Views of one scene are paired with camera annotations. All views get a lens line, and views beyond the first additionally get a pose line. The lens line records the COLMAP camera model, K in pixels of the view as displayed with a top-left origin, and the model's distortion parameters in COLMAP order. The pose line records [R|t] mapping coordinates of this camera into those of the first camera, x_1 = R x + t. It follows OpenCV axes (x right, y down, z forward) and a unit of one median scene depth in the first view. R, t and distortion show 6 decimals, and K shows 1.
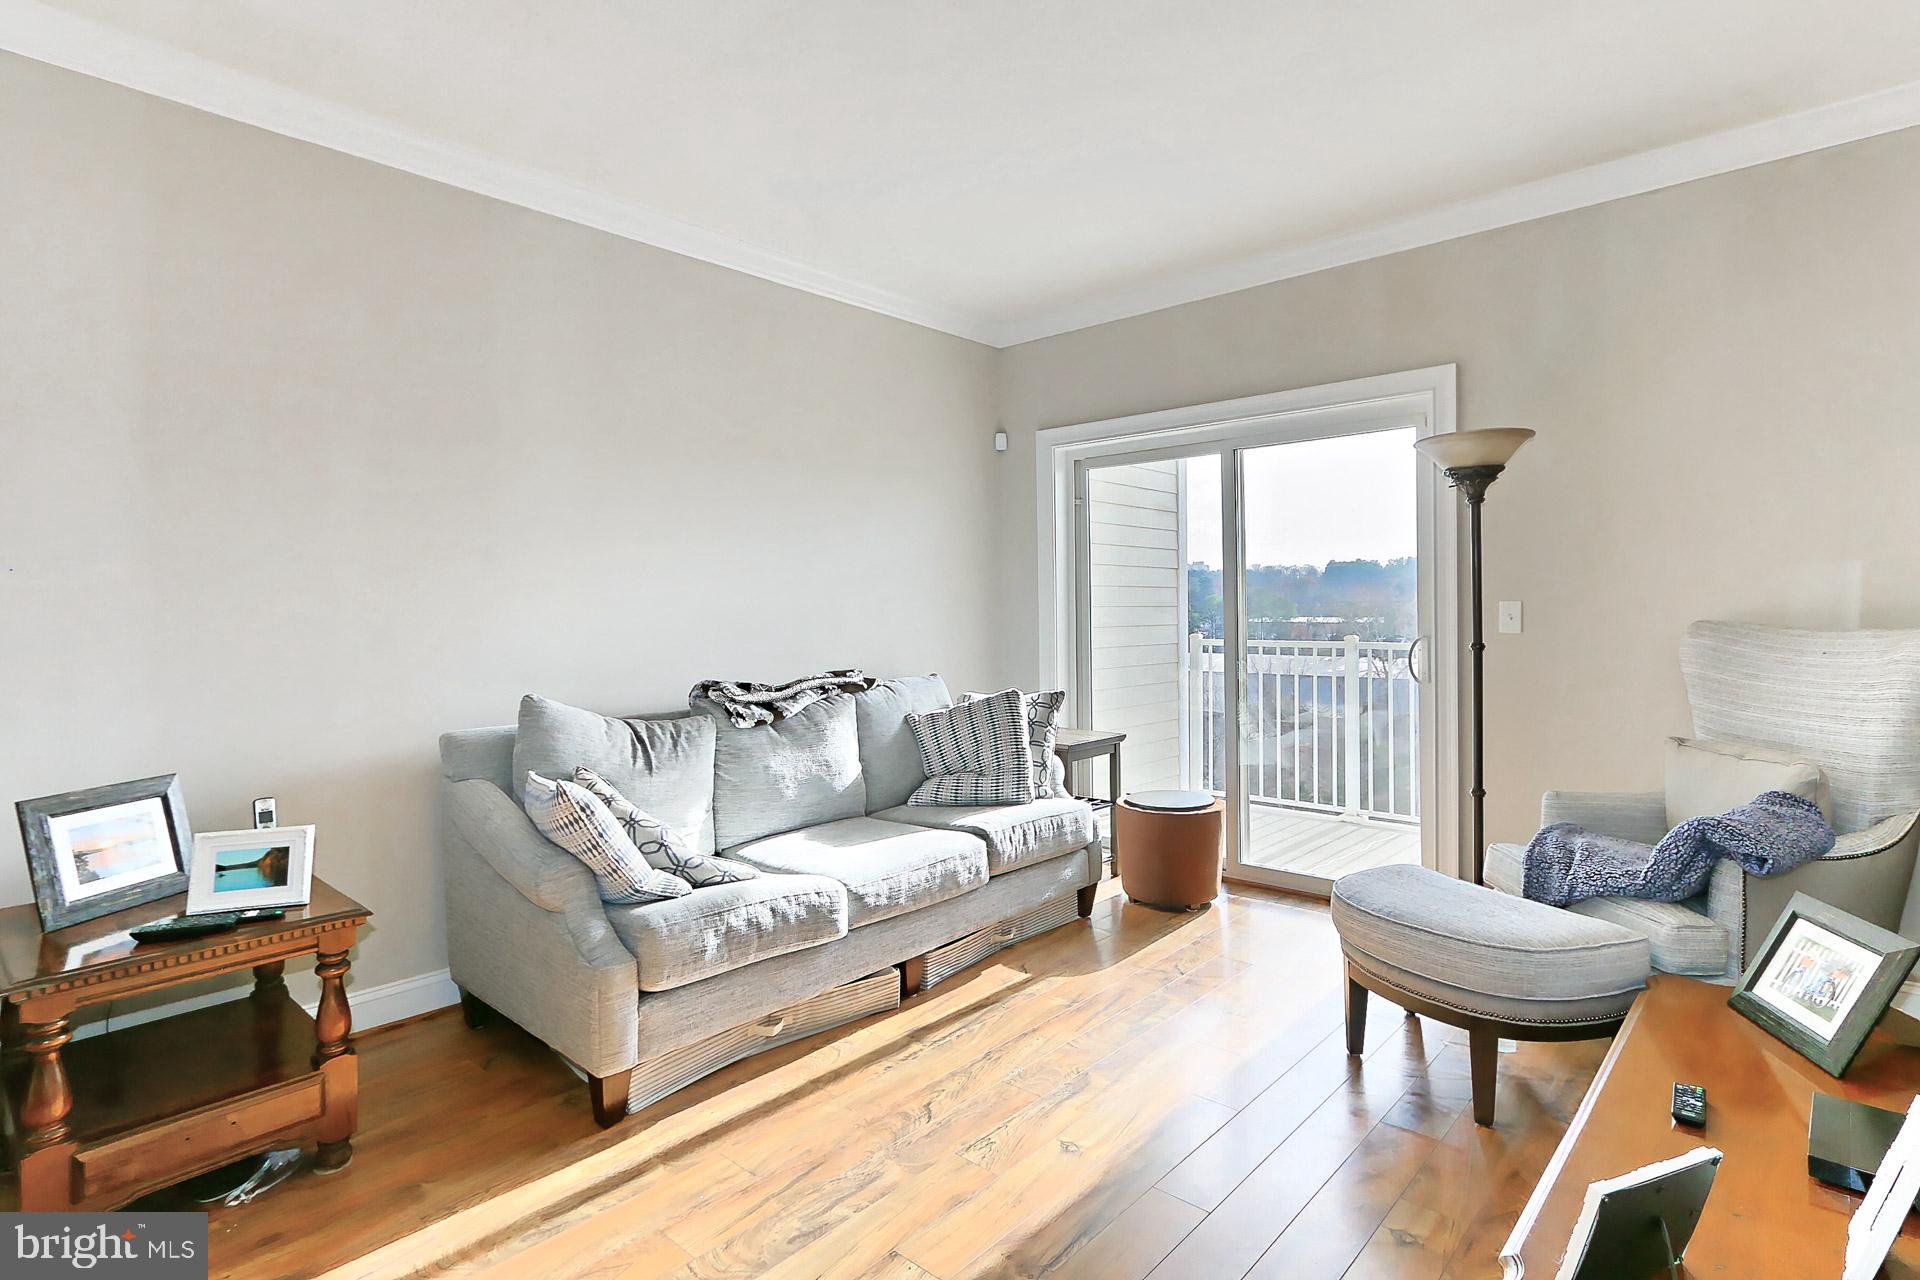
lens RADIAL K [[975.9, 0, 960.6], [0, 975.9, 605.9], [0, 0, 1]] dist [0.002150, 0.000571]
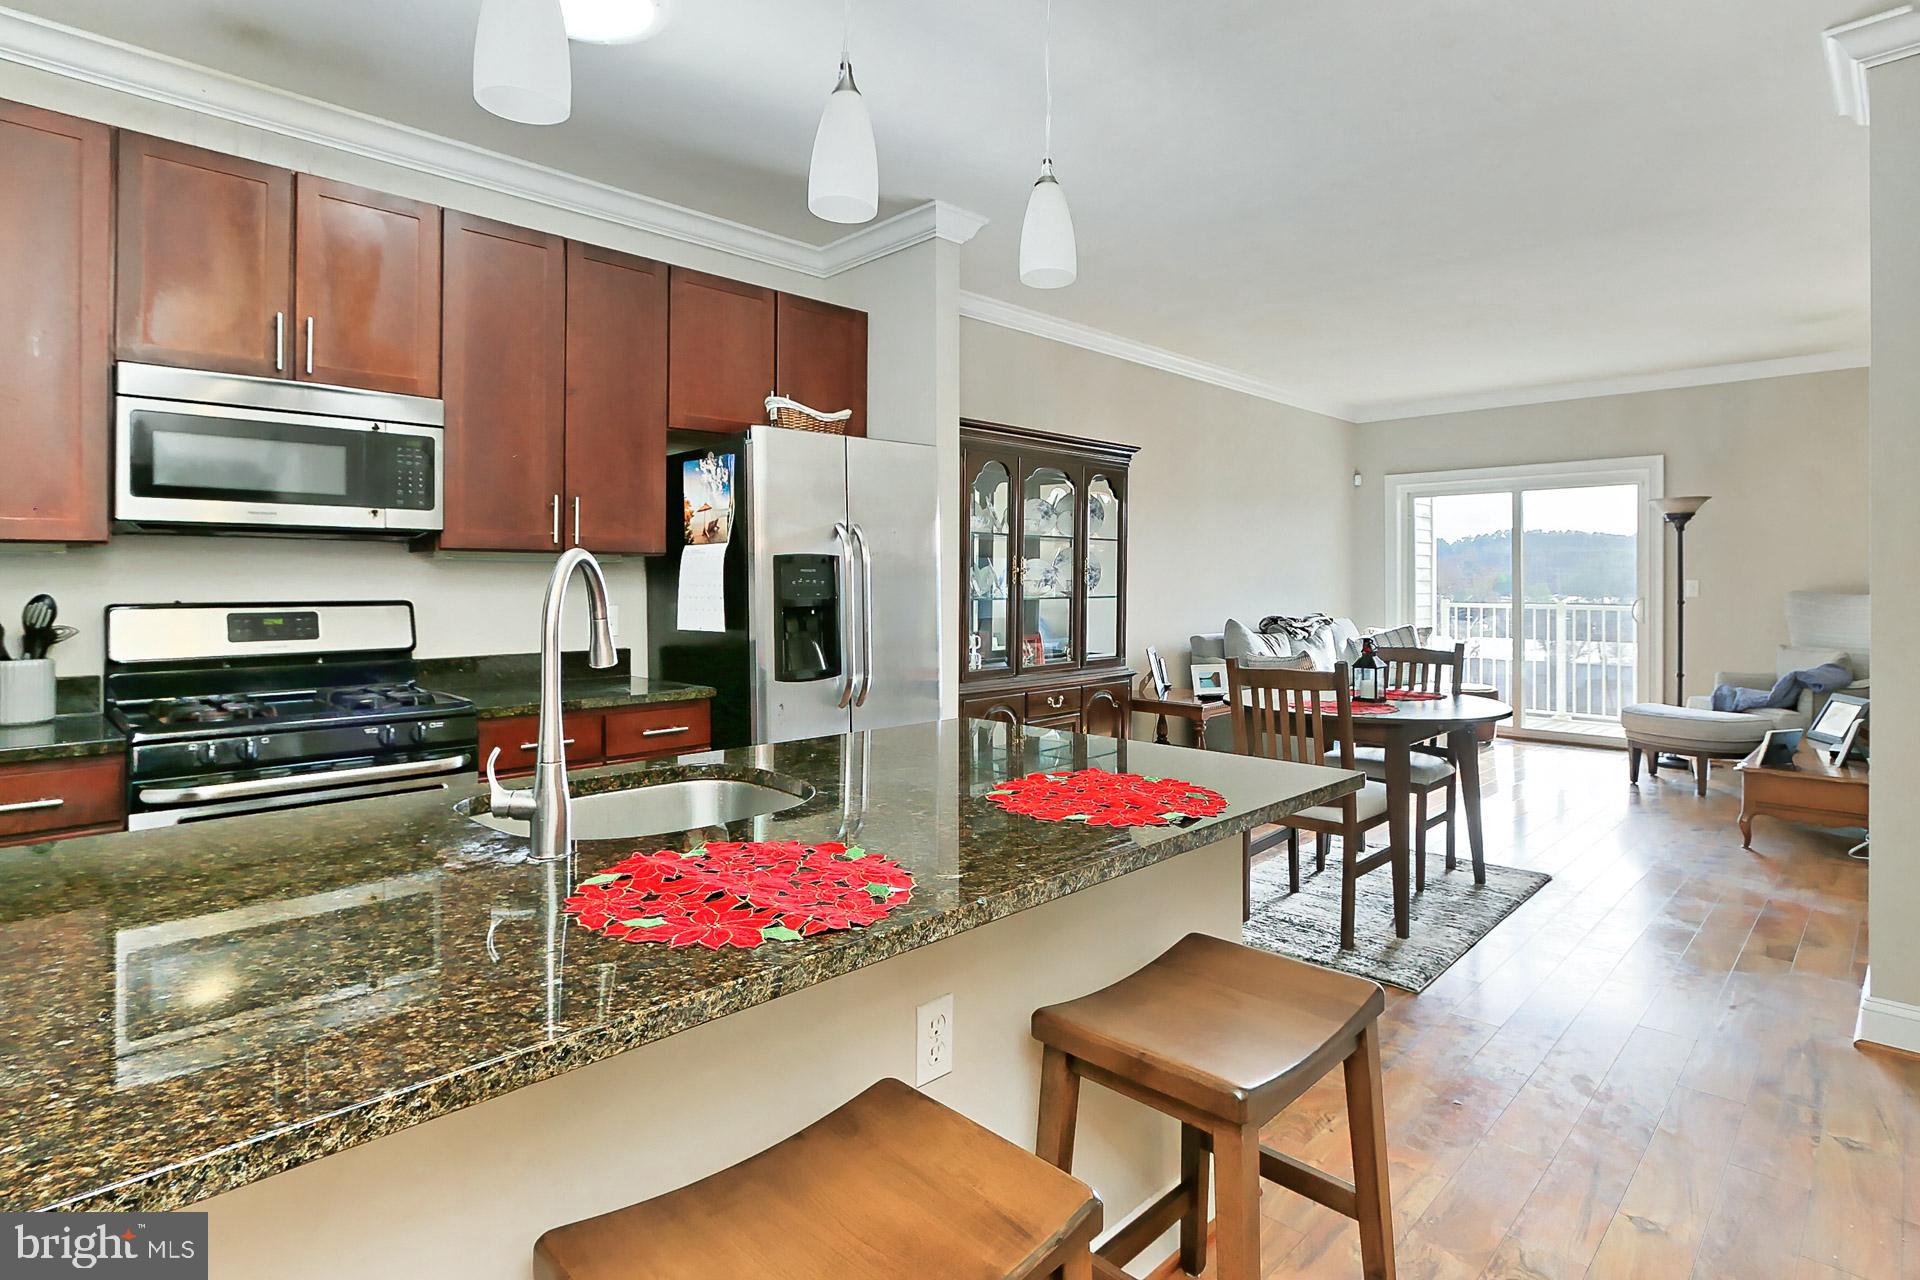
lens RADIAL K [[994.1, 0, 964.5], [0, 994.1, 575.2], [0, 0, 1]] dist [-0.006482, 0.000970]
pose [[0.999089, 0.009887, -0.041508, -0.784612], [-0.010081, 0.999939, -0.004470, 0.009473], [0.041462, 0.004884, 0.999128, -1.005772]]
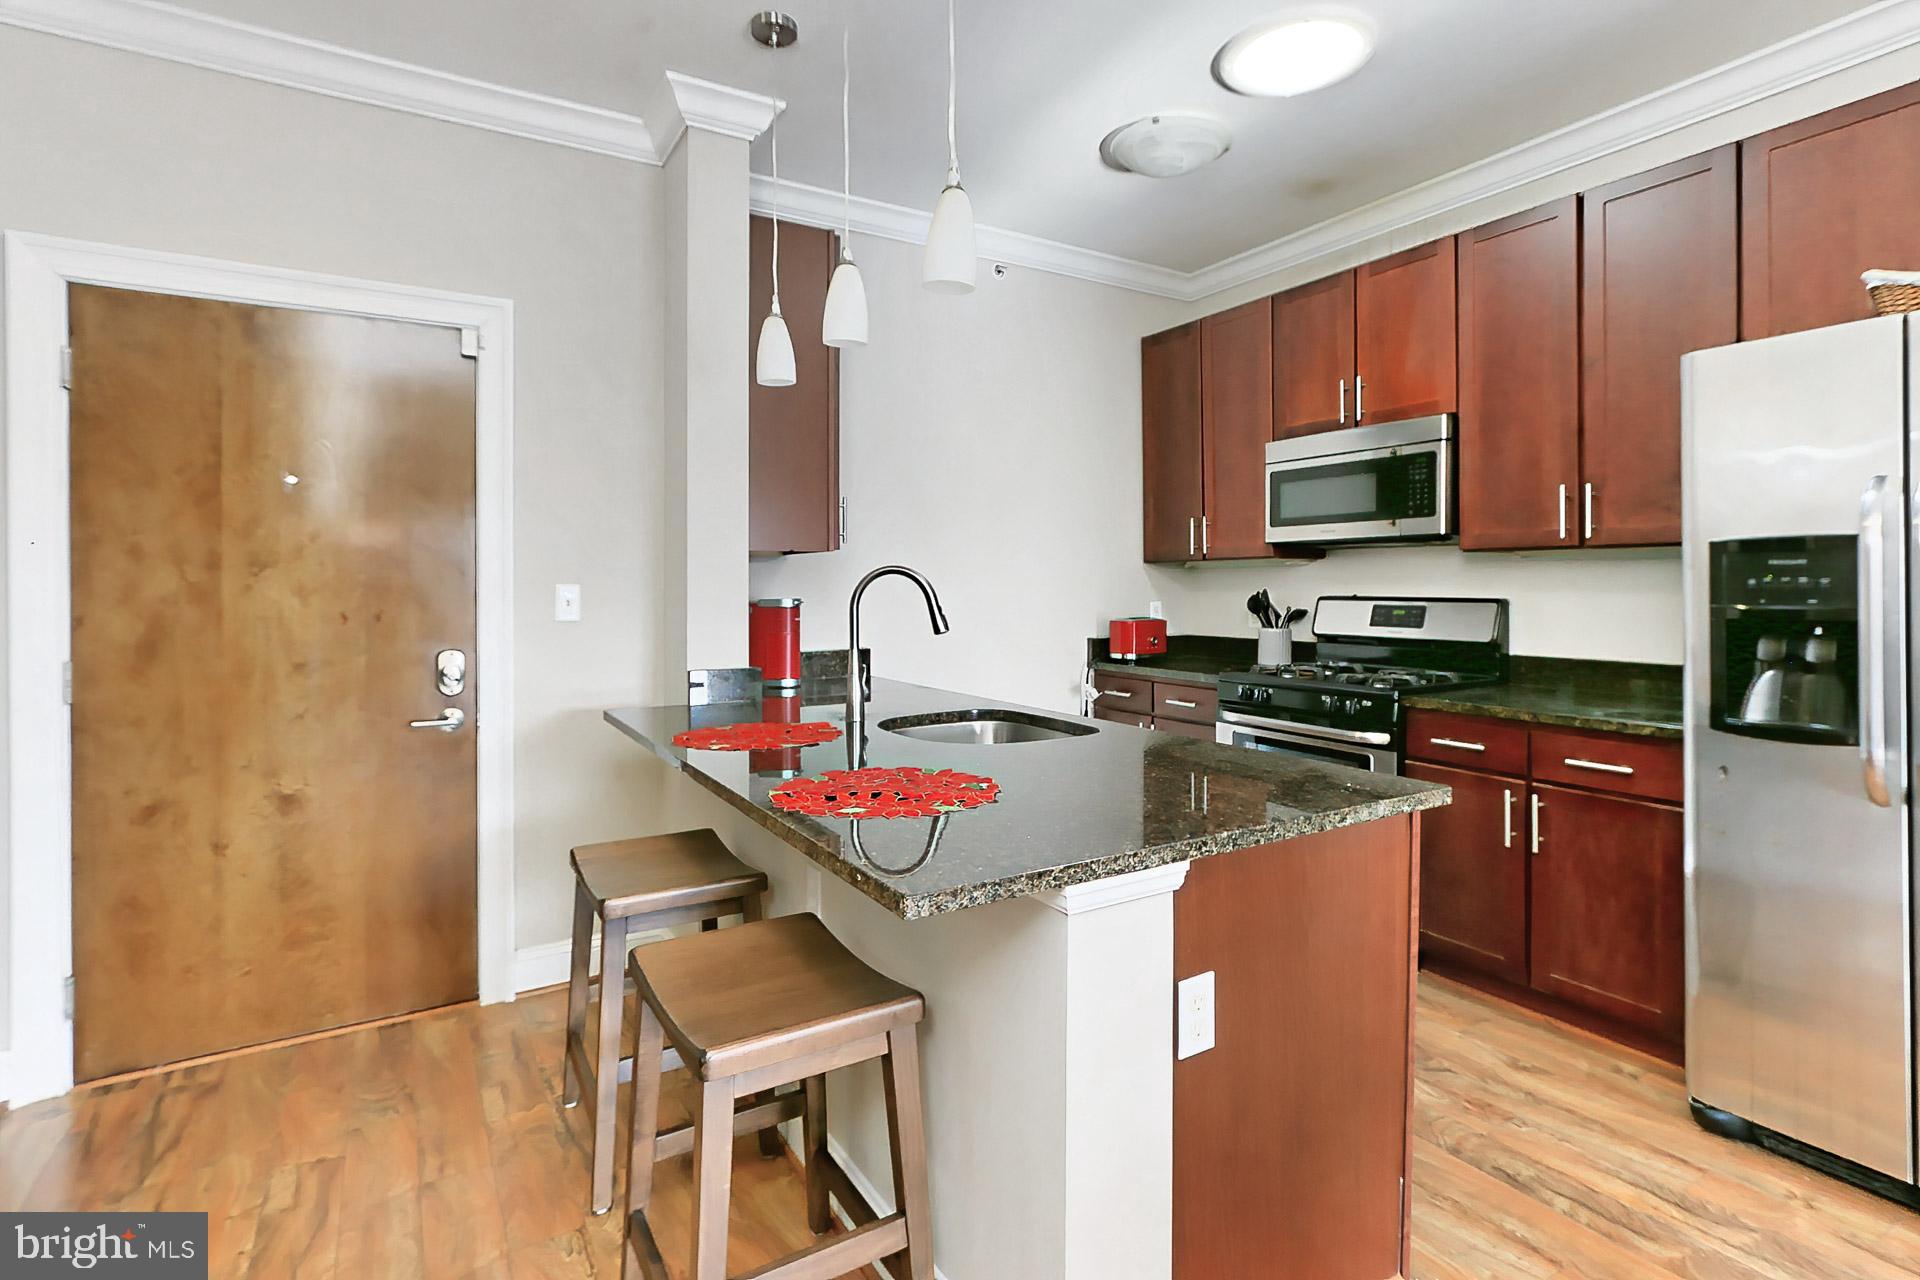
lens RADIAL K [[924.0, 0, 984.5], [0, 924.0, 591.2], [0, 0, 1]] dist [0.001526, 0.001360]
pose [[-0.271138, 0.018202, -0.962368, -0.330570], [0.003477, 0.999833, 0.017930, 0.008310], [0.962534, 0.001515, -0.271157, -0.367957]]
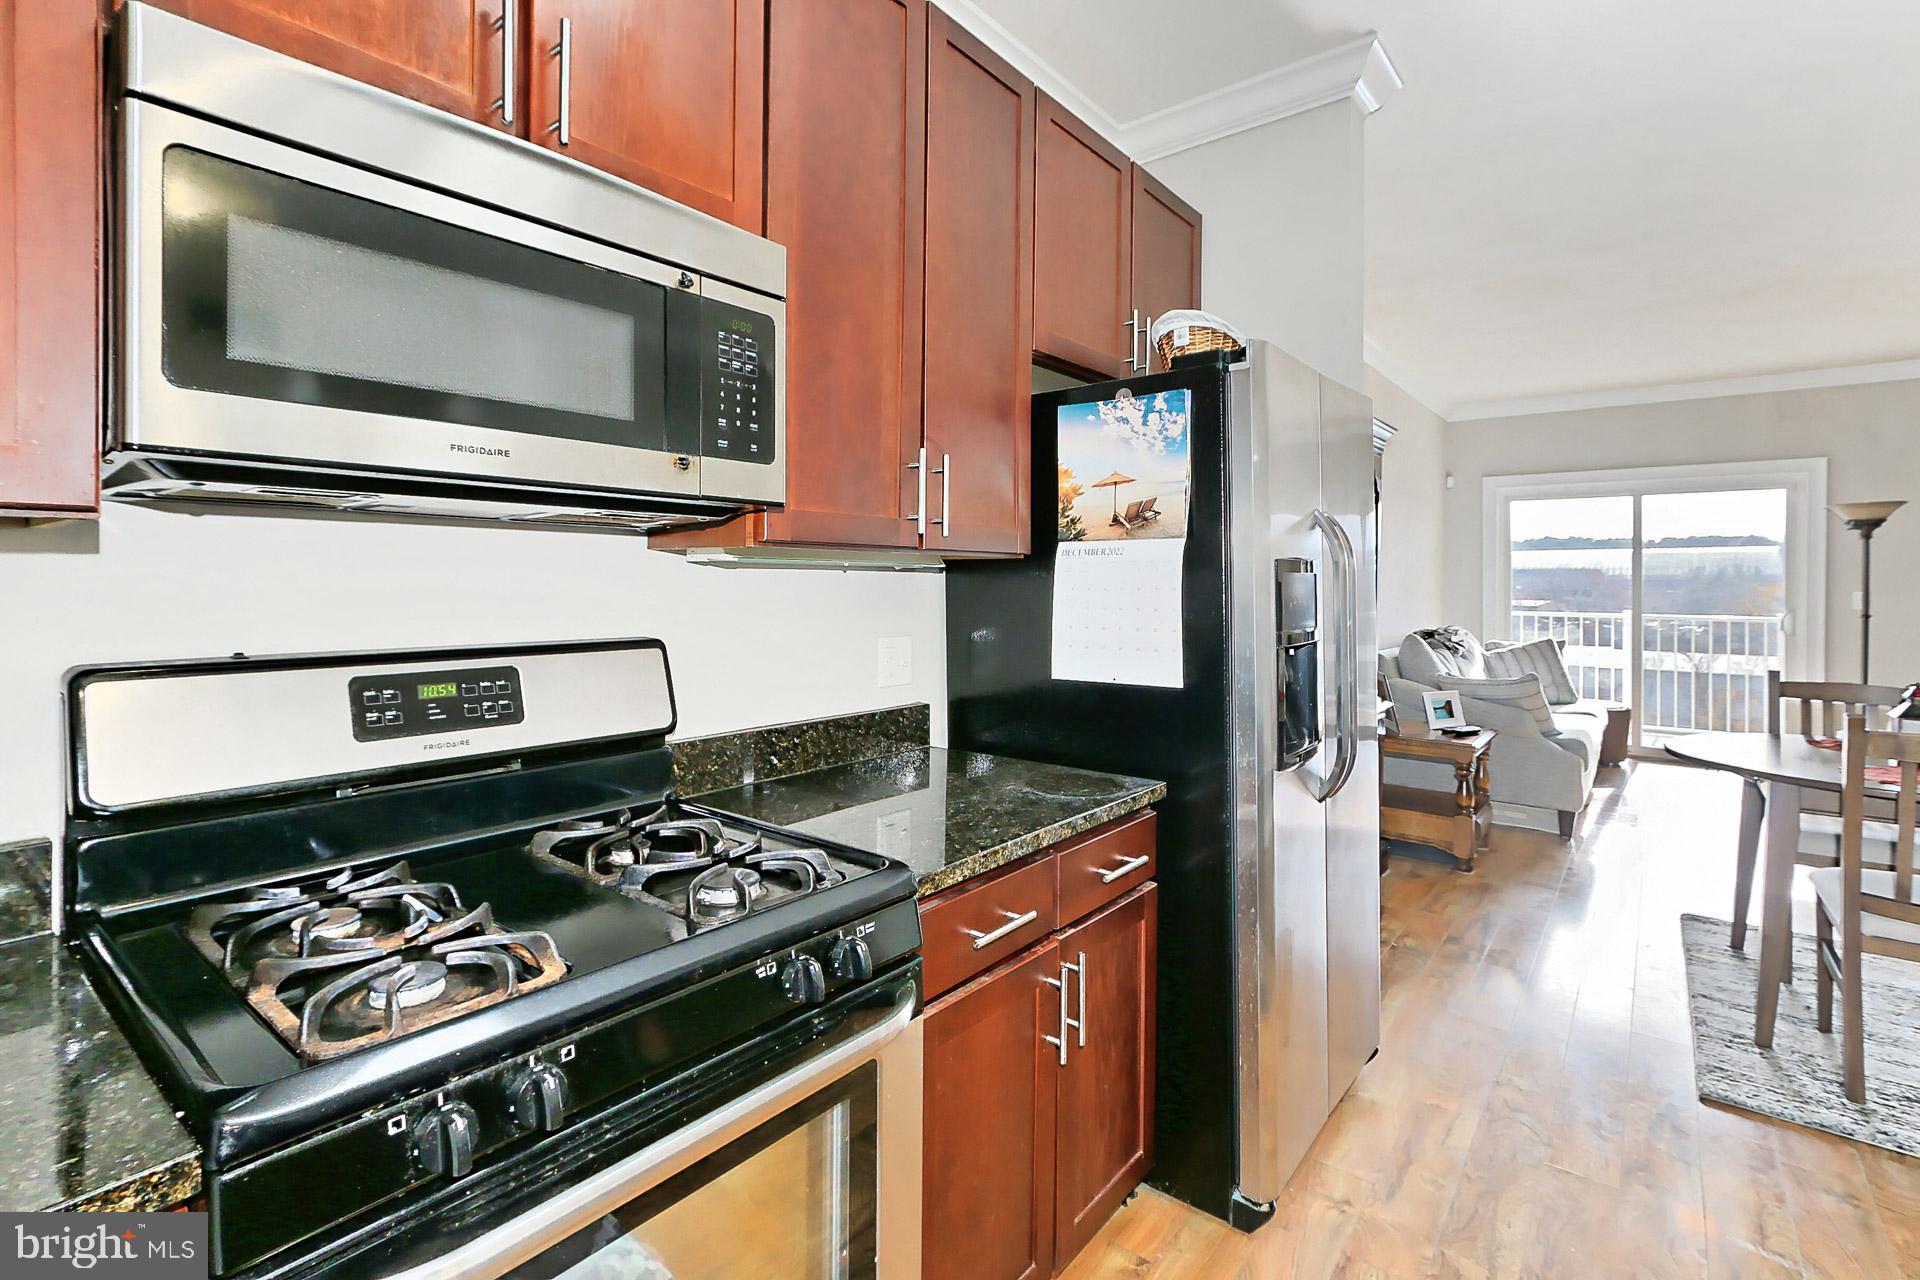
lens RADIAL K [[910.5, 0, 935.3], [0, 910.5, 581.1], [0, 0, 1]] dist [0.001107, 0.000397]
pose [[0.998410, 0.015954, 0.054070, -1.213366], [-0.015982, 0.999872, 0.000081, 0.003480], [-0.054062, -0.000945, 0.998537, -0.579409]]
